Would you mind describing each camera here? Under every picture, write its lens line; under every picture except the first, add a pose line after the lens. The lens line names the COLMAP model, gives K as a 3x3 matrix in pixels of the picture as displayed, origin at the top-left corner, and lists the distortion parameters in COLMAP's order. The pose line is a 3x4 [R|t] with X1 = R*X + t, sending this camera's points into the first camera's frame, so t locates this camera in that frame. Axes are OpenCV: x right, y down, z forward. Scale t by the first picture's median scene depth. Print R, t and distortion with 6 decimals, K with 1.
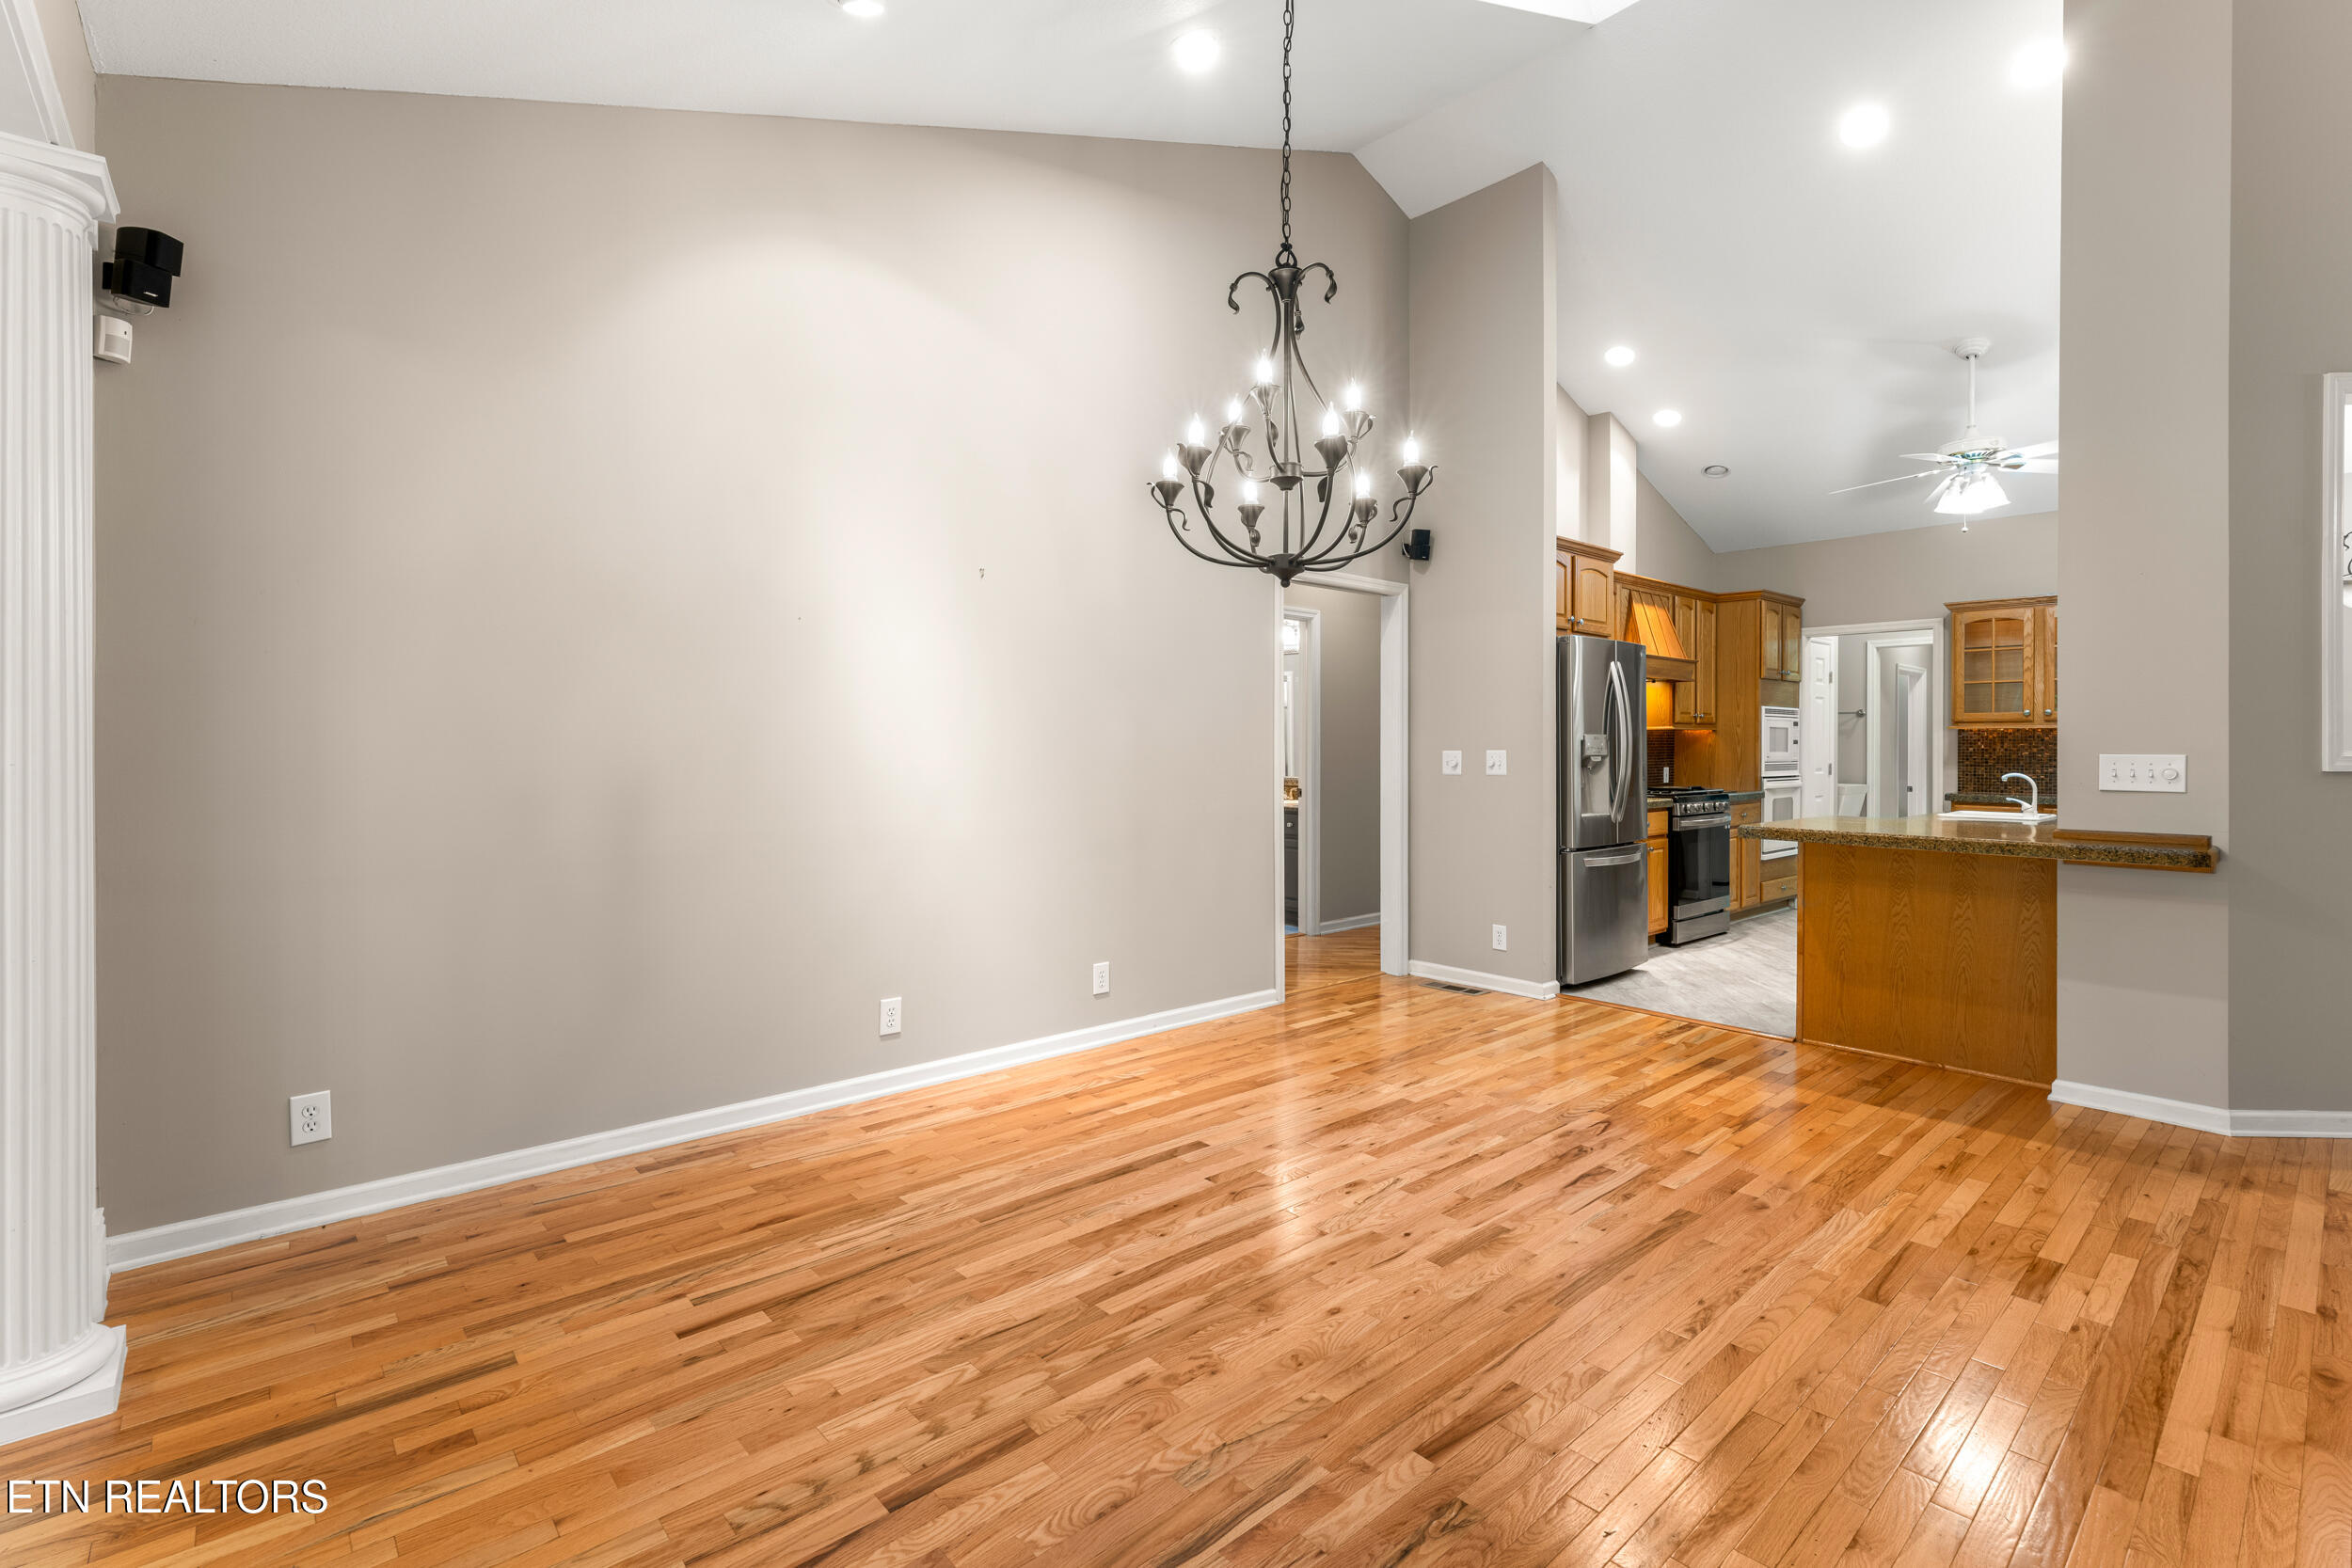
lens RADIAL K [[1052.4, 0, 1176.0], [0, 1052.4, 784.0], [0, 0, 1]] dist [-0.000577, -0.000126]
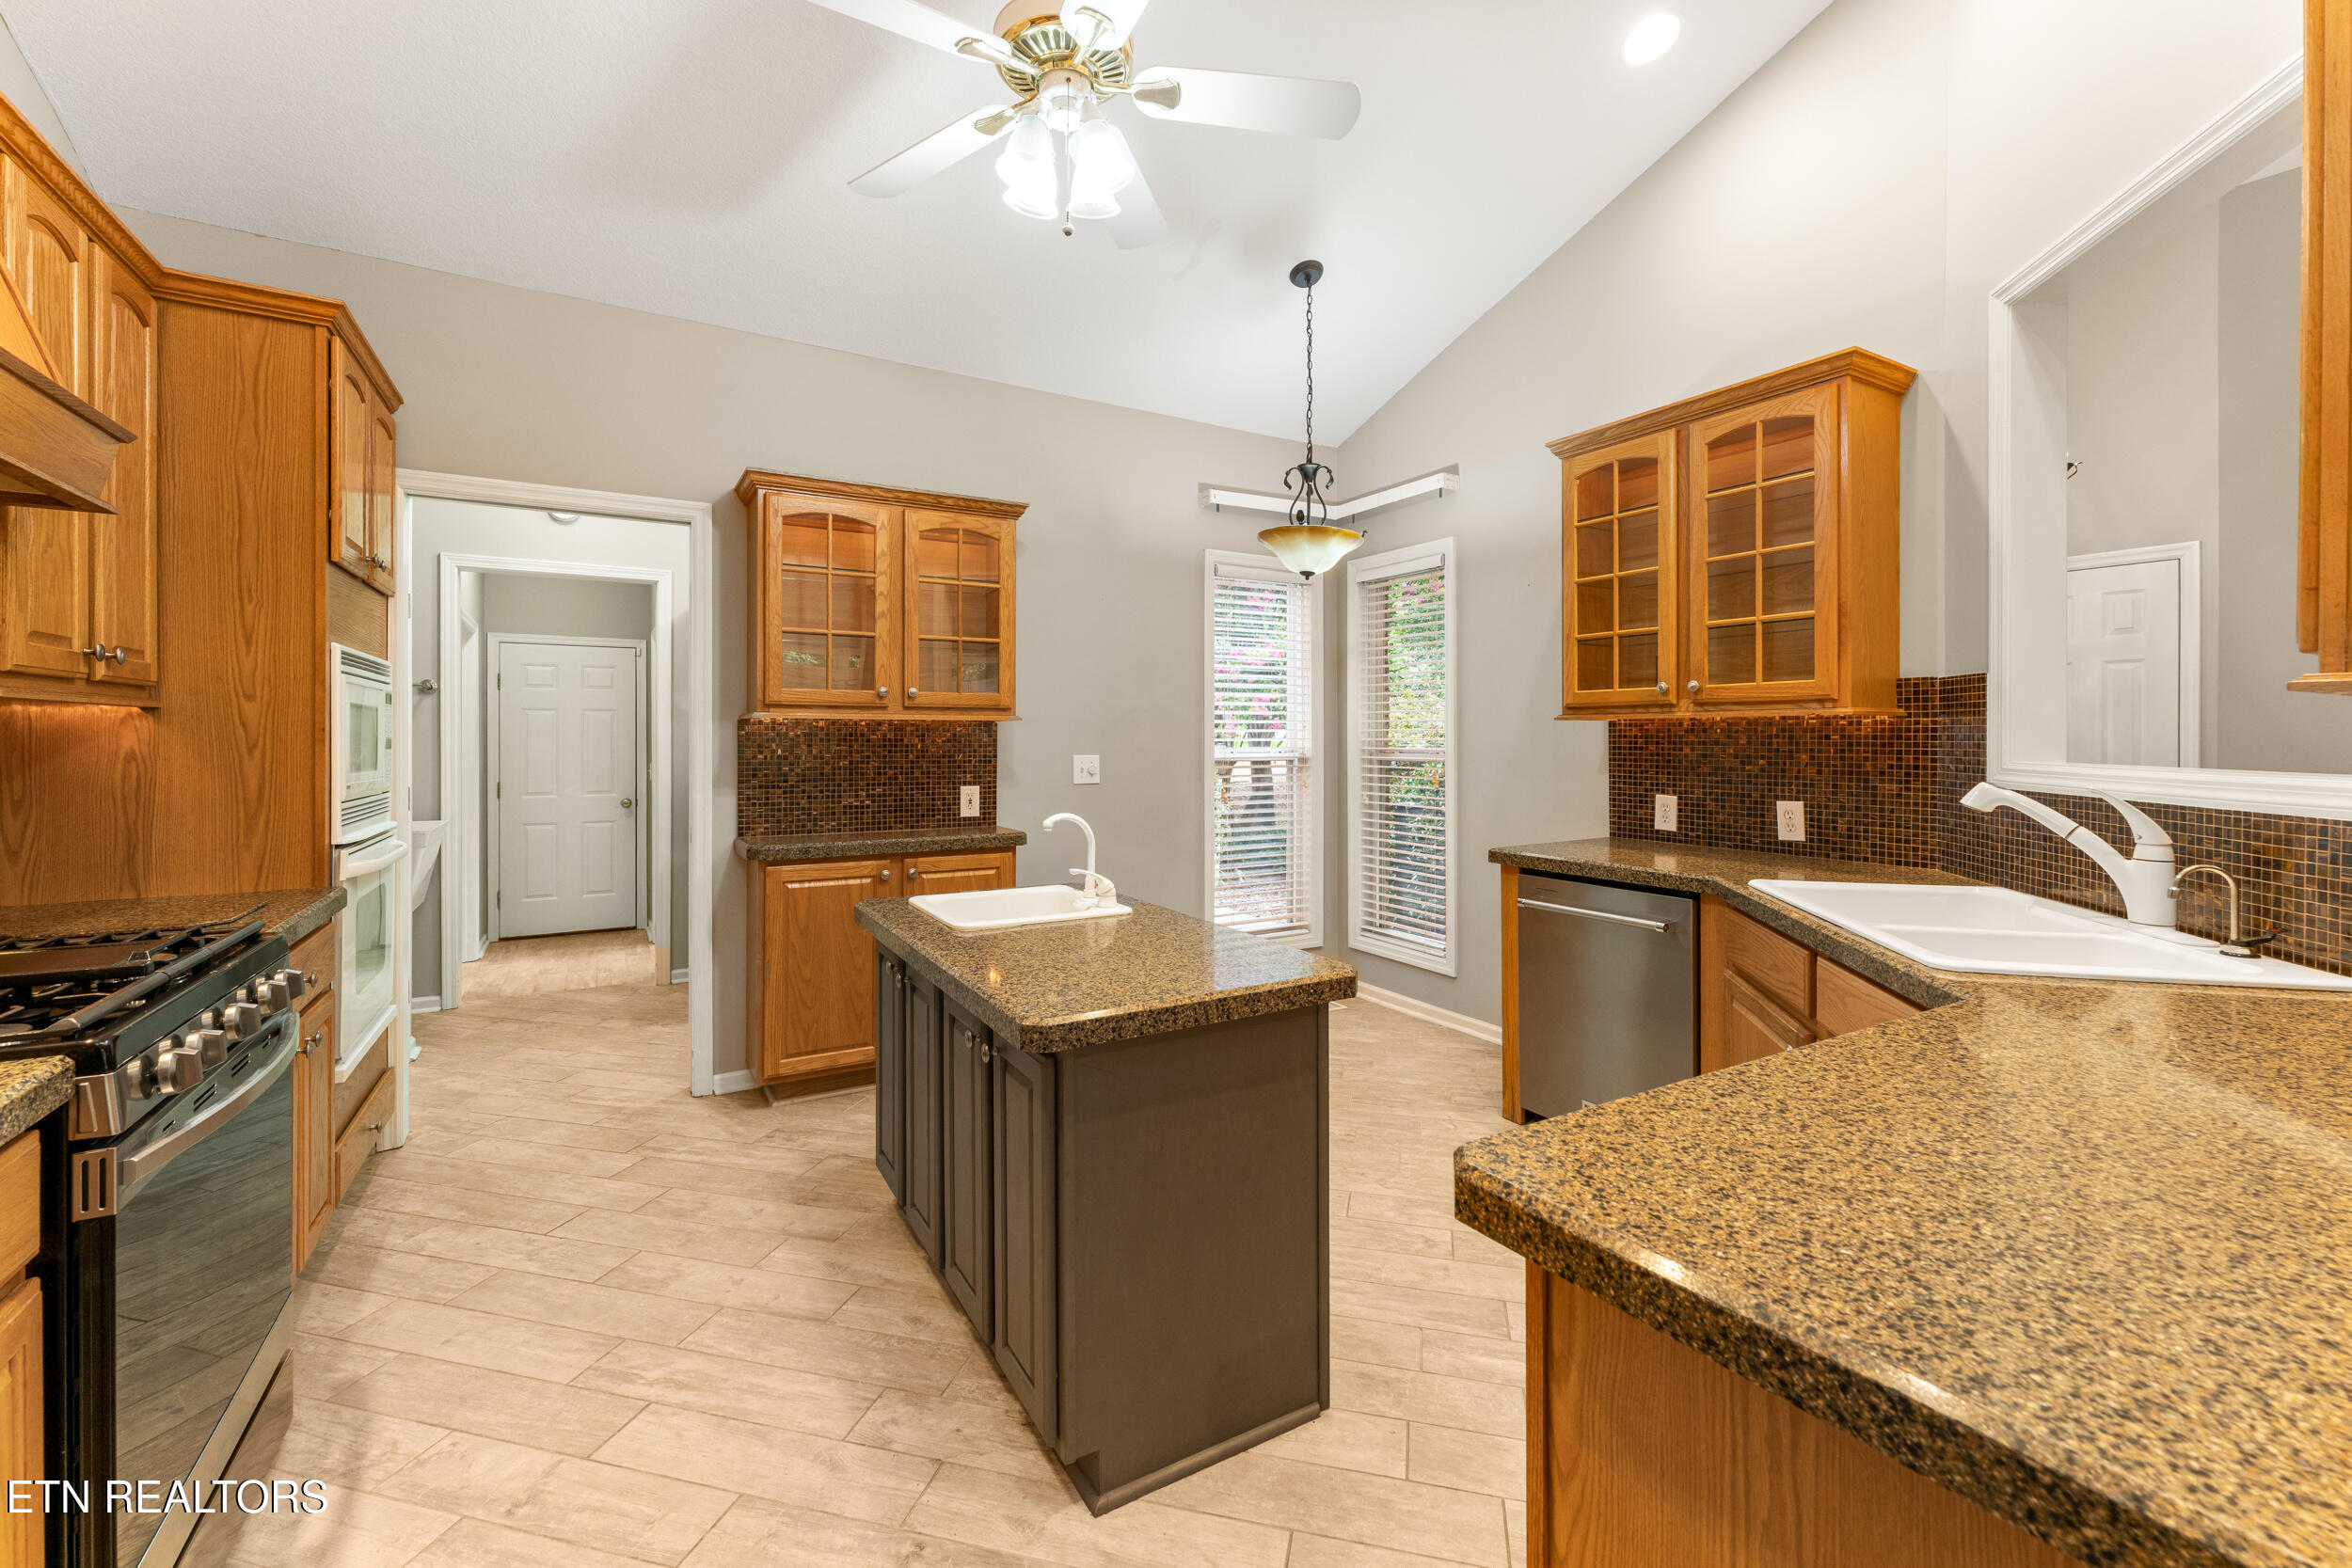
lens RADIAL K [[973.9, 0, 1185.3], [0, 973.9, 736.2], [0, 0, 1]] dist [0.001549, 0.000095]
pose [[0.179494, 0.002020, 0.983757, 0.289321], [0.033943, 0.999390, -0.008246, -0.030591], [-0.983173, 0.034872, 0.179316, 0.664249]]
